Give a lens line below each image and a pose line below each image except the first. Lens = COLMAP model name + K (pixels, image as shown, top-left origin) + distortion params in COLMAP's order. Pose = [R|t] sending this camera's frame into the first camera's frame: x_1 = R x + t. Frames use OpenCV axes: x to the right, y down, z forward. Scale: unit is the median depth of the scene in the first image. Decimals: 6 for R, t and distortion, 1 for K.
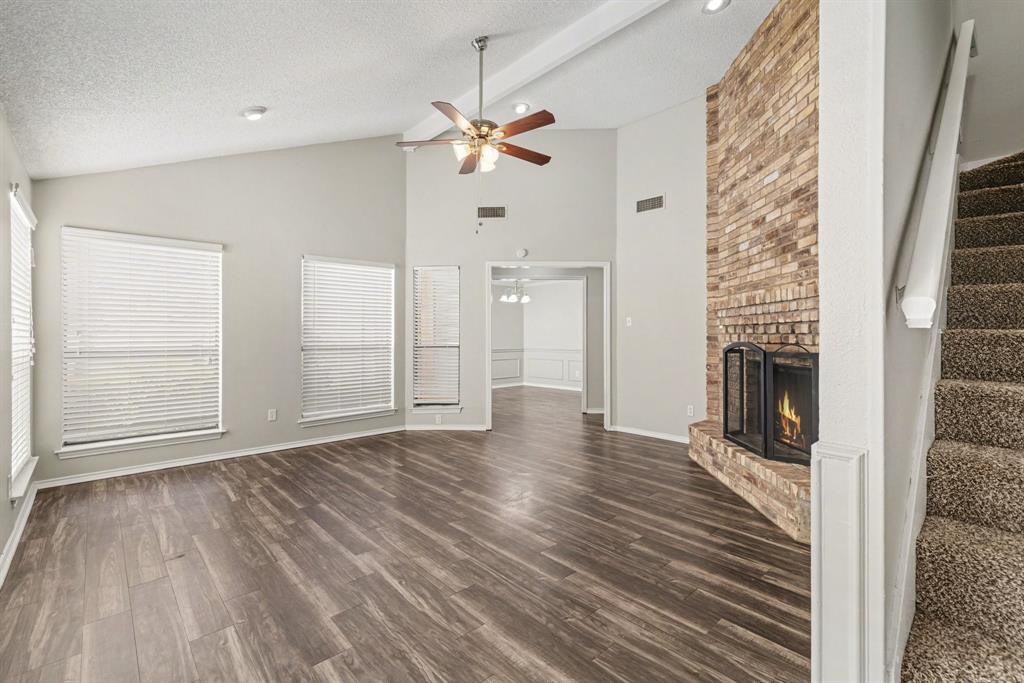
lens RADIAL K [[452.5, 0, 504.6], [0, 452.5, 336.3], [0, 0, 1]] dist [-0.000097, 0.000124]
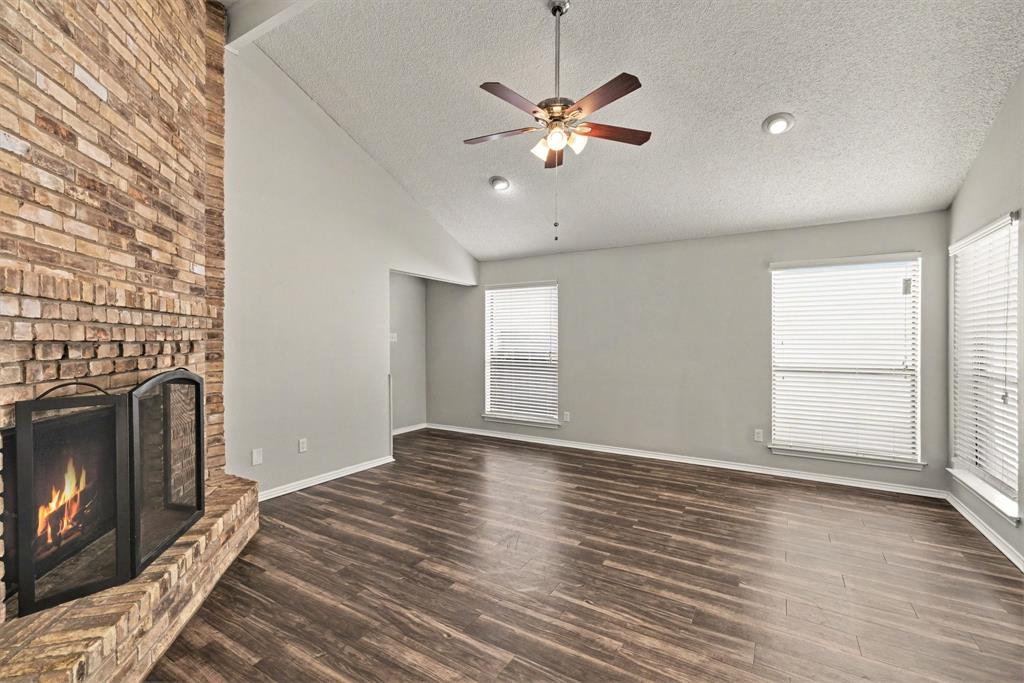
lens RADIAL K [[452.5, 0, 505.0], [0, 452.5, 342.1], [0, 0, 1]] dist [-0.000097, 0.000124]
pose [[-0.959521, -0.002841, -0.281622, 0.308362], [-0.005368, 0.999952, 0.008201, -0.041262], [0.281585, 0.009380, -0.959490, 1.973876]]
